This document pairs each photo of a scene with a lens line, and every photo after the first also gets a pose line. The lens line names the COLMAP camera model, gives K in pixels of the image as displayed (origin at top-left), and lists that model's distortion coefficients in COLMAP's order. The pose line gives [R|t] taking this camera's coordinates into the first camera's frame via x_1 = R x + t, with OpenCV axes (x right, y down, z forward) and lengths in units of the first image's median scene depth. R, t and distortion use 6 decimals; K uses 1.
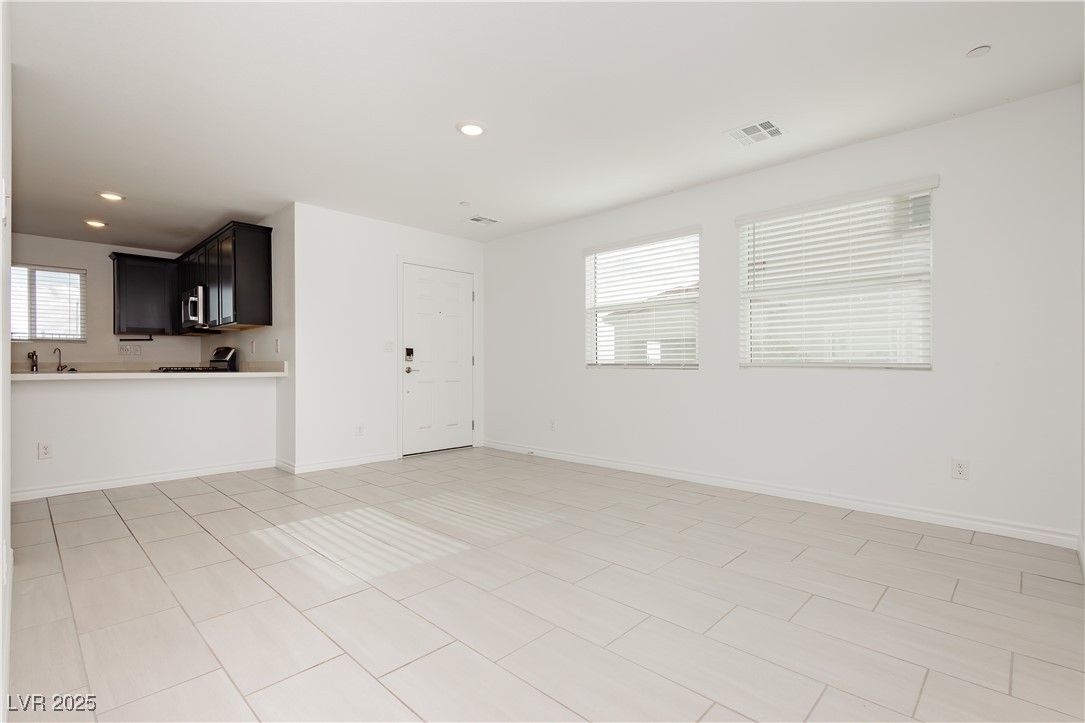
lens RADIAL K [[505.3, 0, 542.5], [0, 505.3, 366.7], [0, 0, 1]] dist [0.004009, -0.001557]
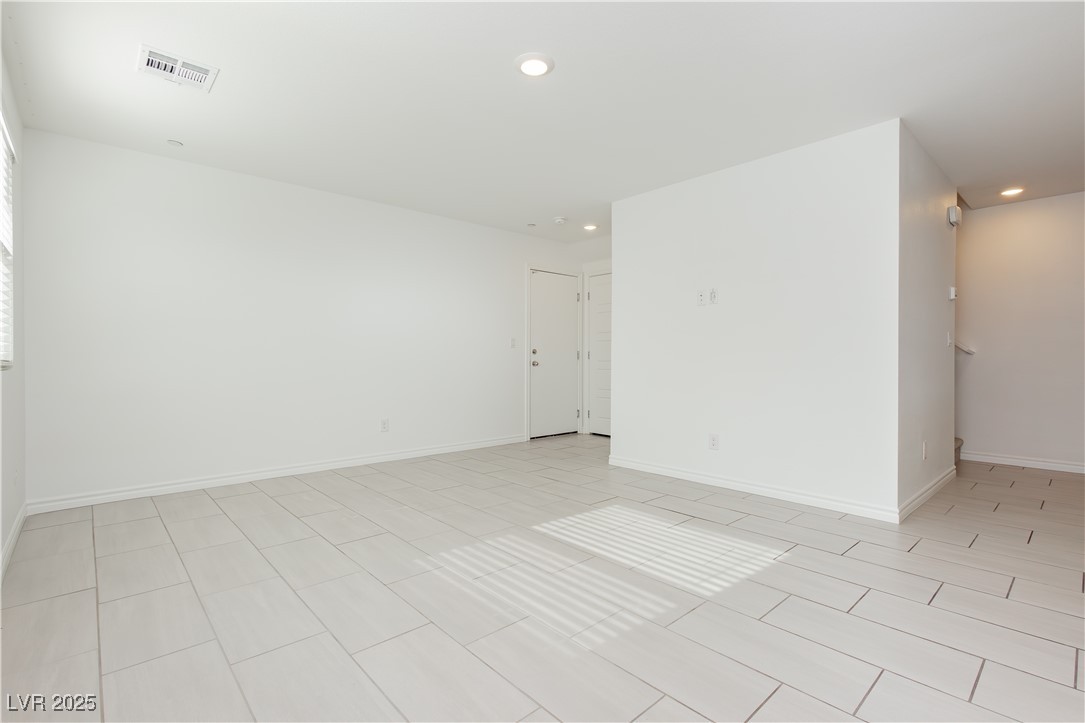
lens RADIAL K [[490.8, 0, 541.0], [0, 490.8, 367.9], [0, 0, 1]] dist [0.002507, -0.001635]
pose [[-0.997845, 0.002359, 0.065573, -0.194085], [0.004200, 0.999601, 0.027949, -0.015913], [-0.065481, 0.028164, -0.997456, 1.708950]]
